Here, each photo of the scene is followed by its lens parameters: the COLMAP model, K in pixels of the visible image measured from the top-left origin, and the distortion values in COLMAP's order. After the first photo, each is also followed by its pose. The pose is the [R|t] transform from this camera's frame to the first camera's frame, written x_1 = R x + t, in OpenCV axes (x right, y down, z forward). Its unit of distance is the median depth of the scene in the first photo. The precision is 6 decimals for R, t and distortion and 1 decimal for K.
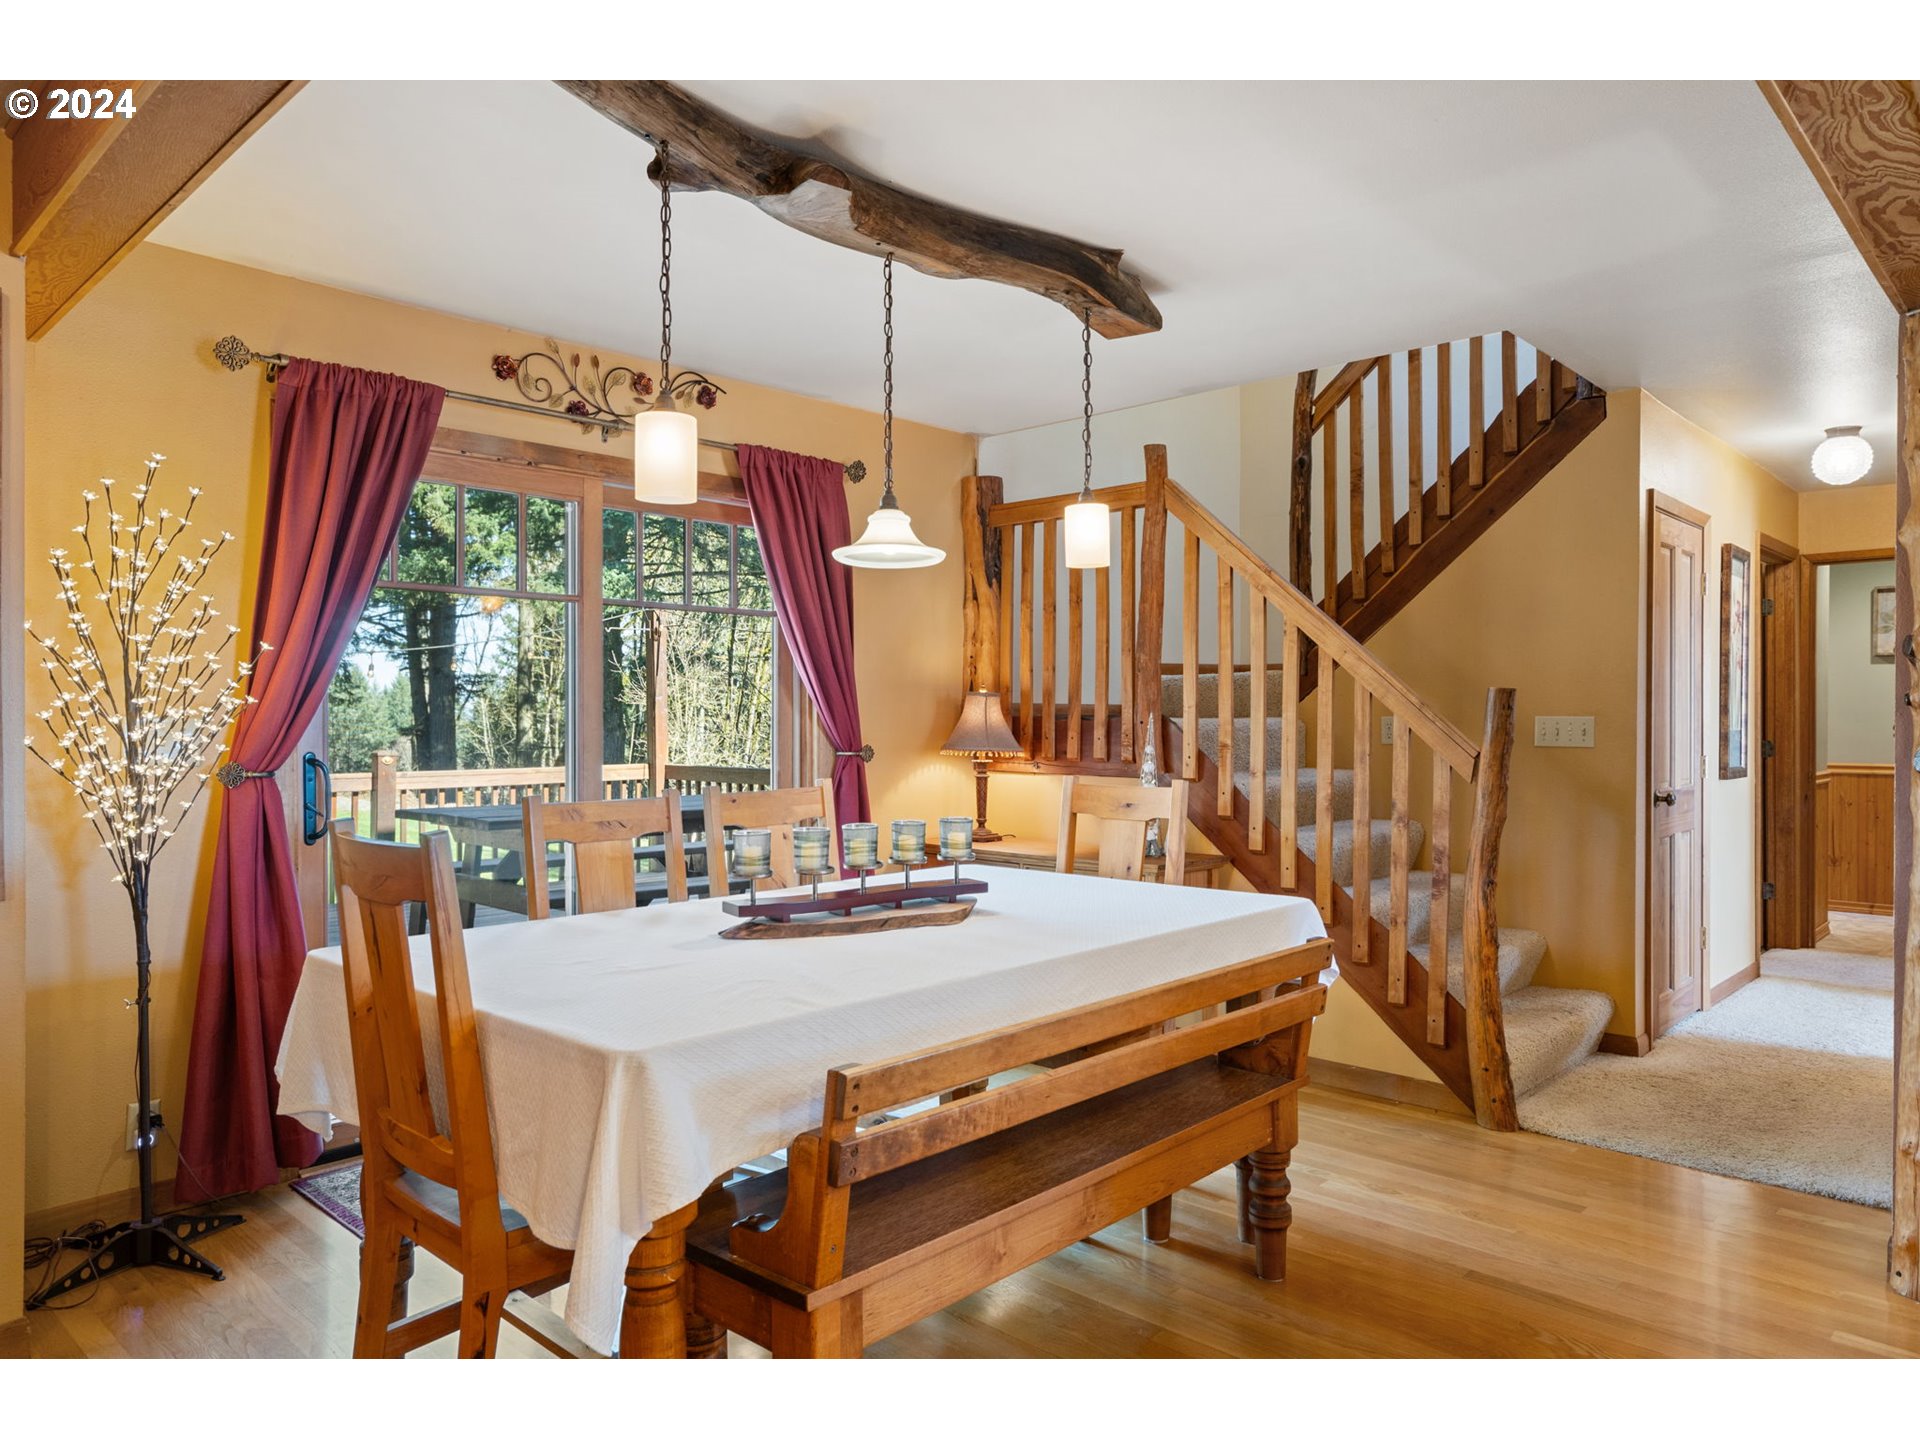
lens RADIAL K [[1250.4, 0, 960.0], [0, 1250.4, 720.0], [0, 0, 1]] dist [0.015148, 0.000172]
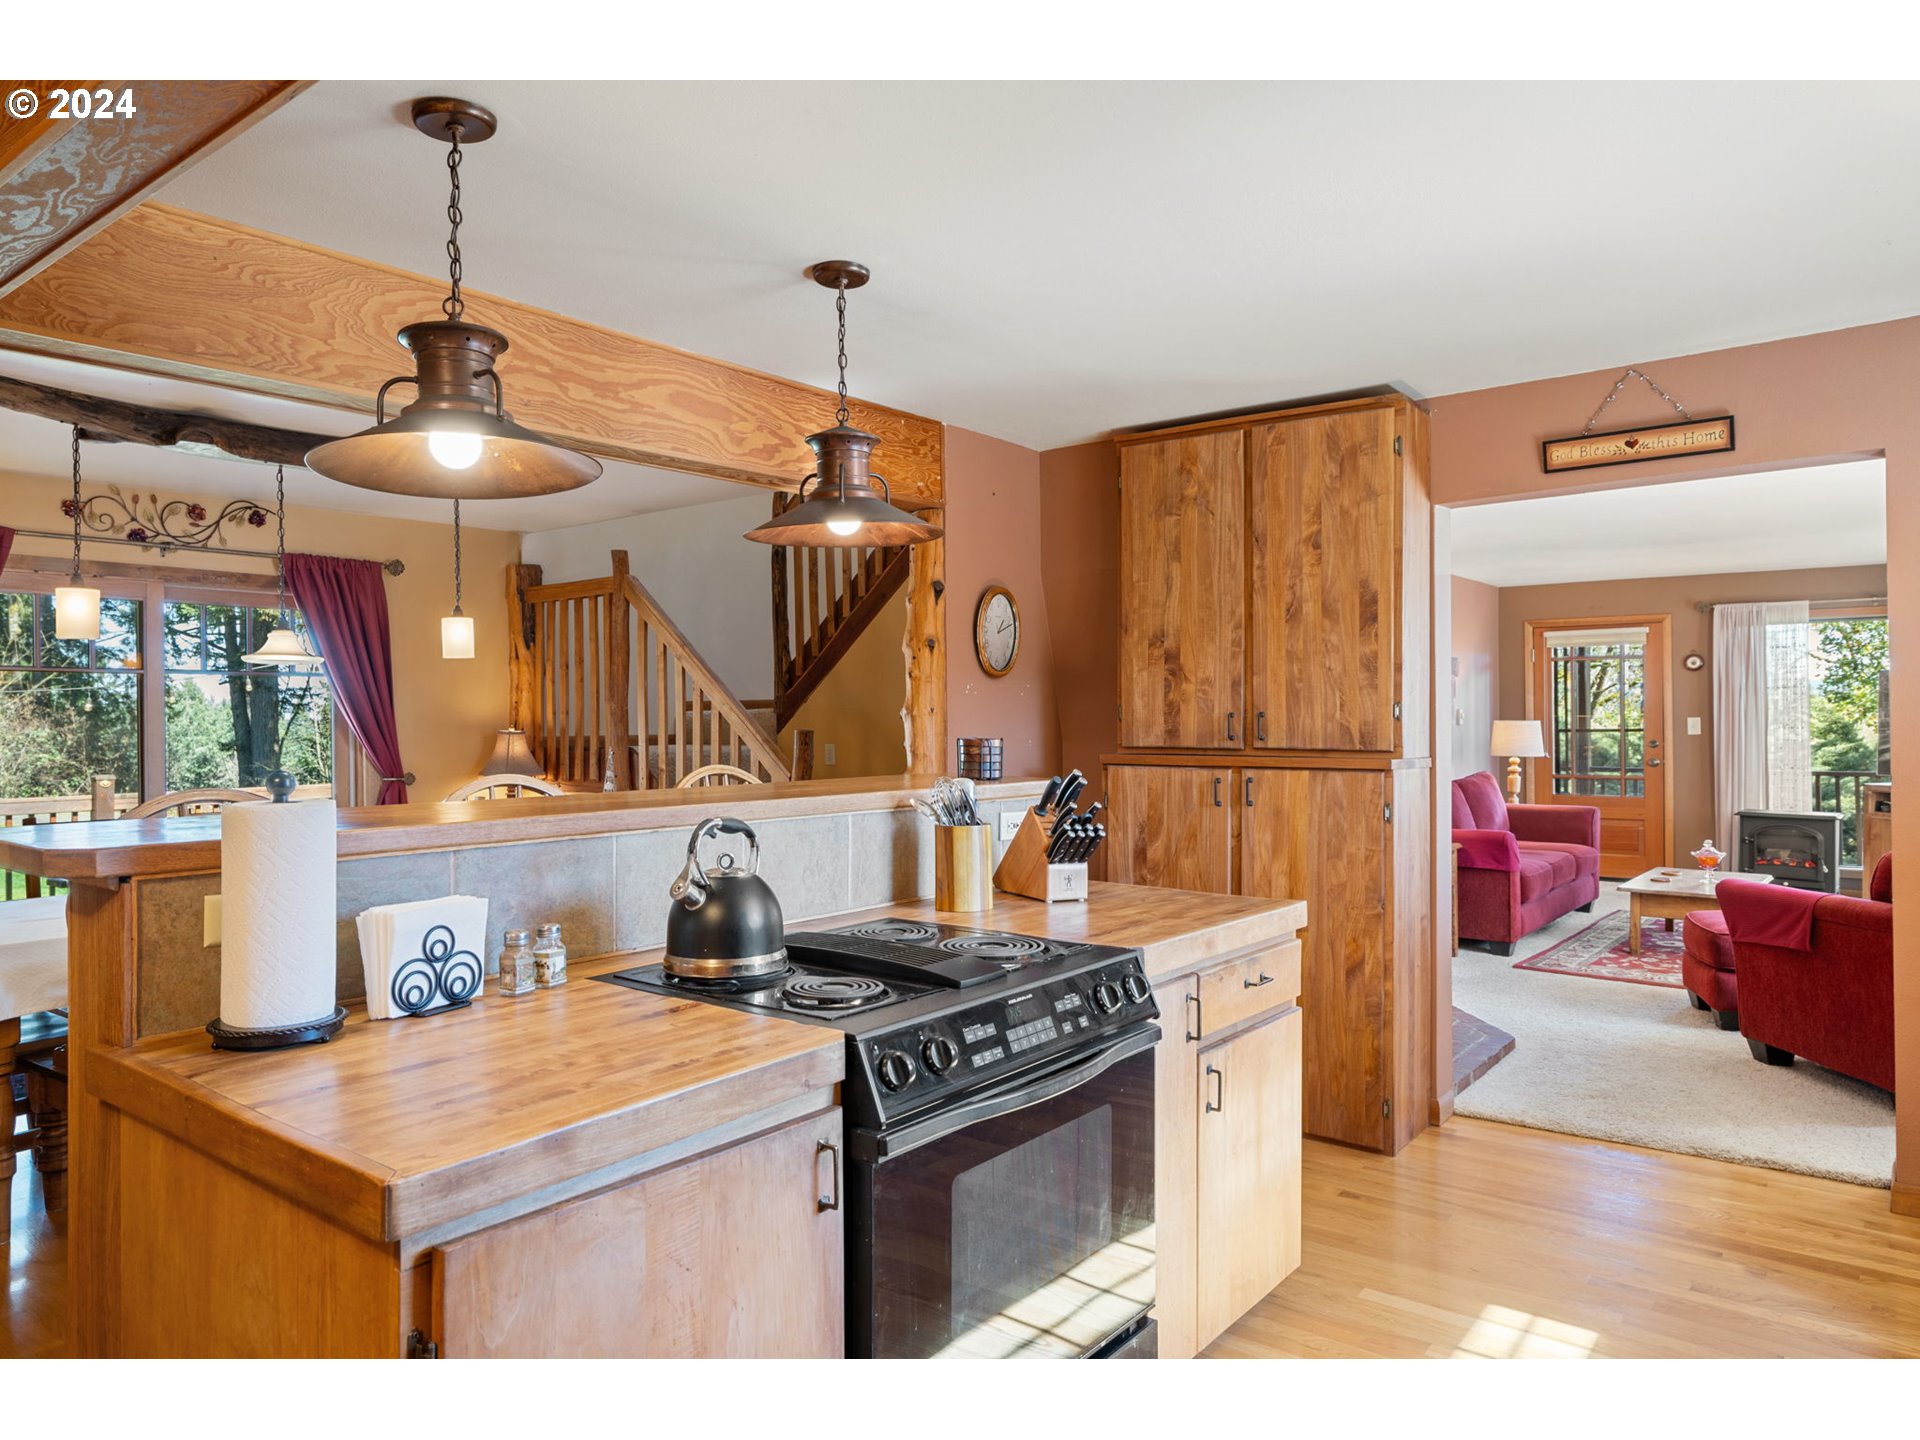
lens RADIAL K [[1250.4, 0, 960.0], [0, 1250.4, 720.0], [0, 0, 1]] dist [0.015148, 0.000172]
pose [[0.995266, -0.010833, 0.096584, 0.388825], [0.011192, 0.999932, -0.003180, -0.025253], [-0.096543, 0.004245, 0.995320, -0.392772]]
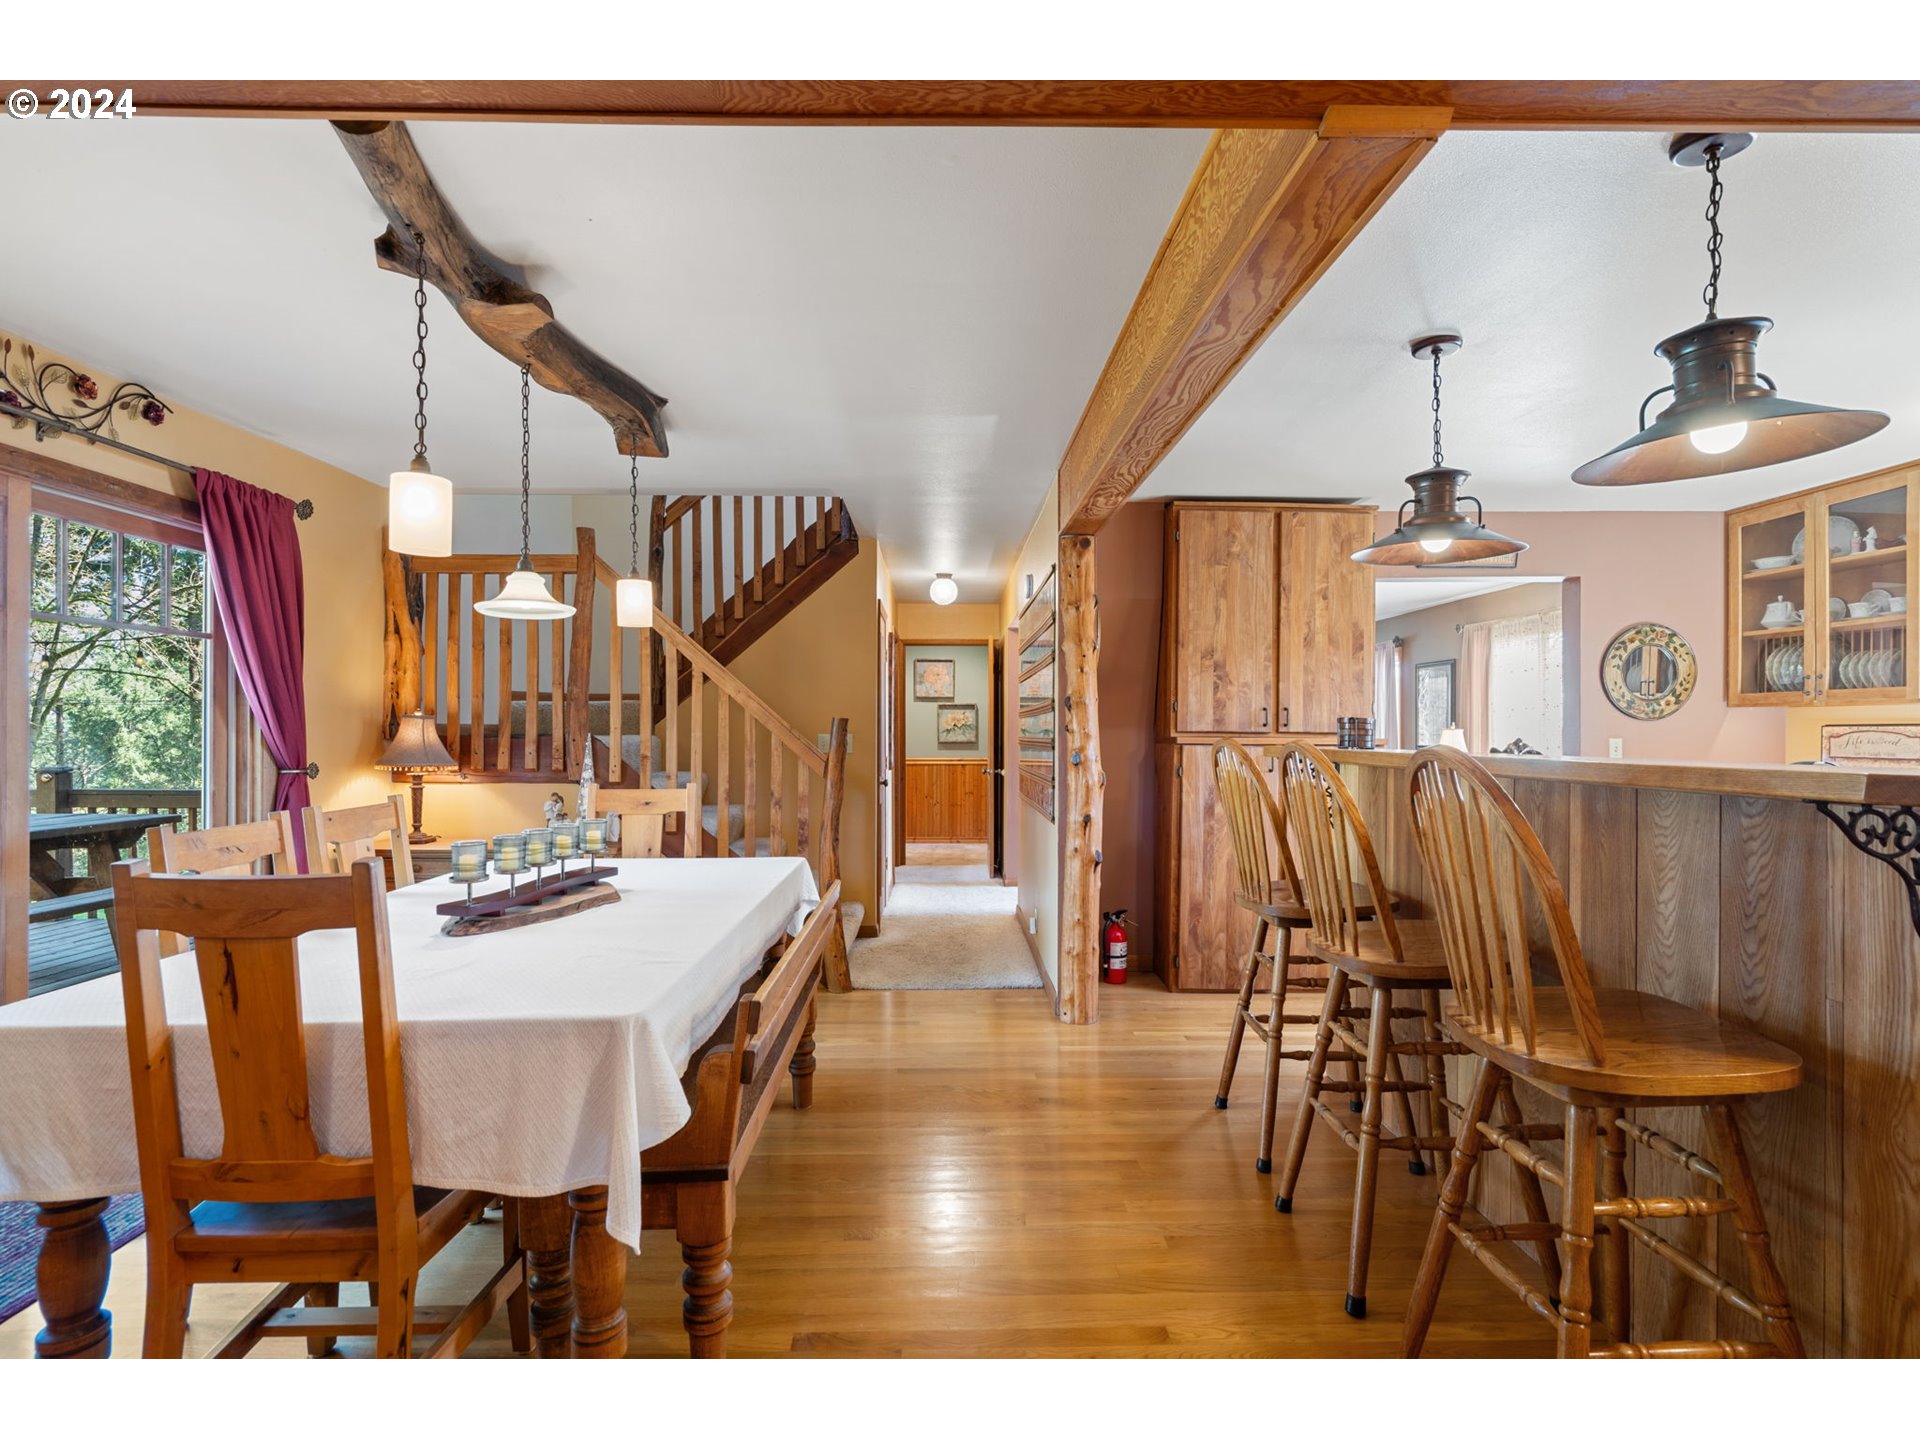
lens RADIAL K [[929.3, 0, 960.0], [0, 929.3, 720.0], [0, 0, 1]] dist [0.009658, -0.000228]
pose [[0.713568, 0.006264, 0.700558, -0.244486], [0.001279, 0.999947, -0.010244, -0.008321], [-0.700585, 0.008206, 0.713522, 0.033468]]
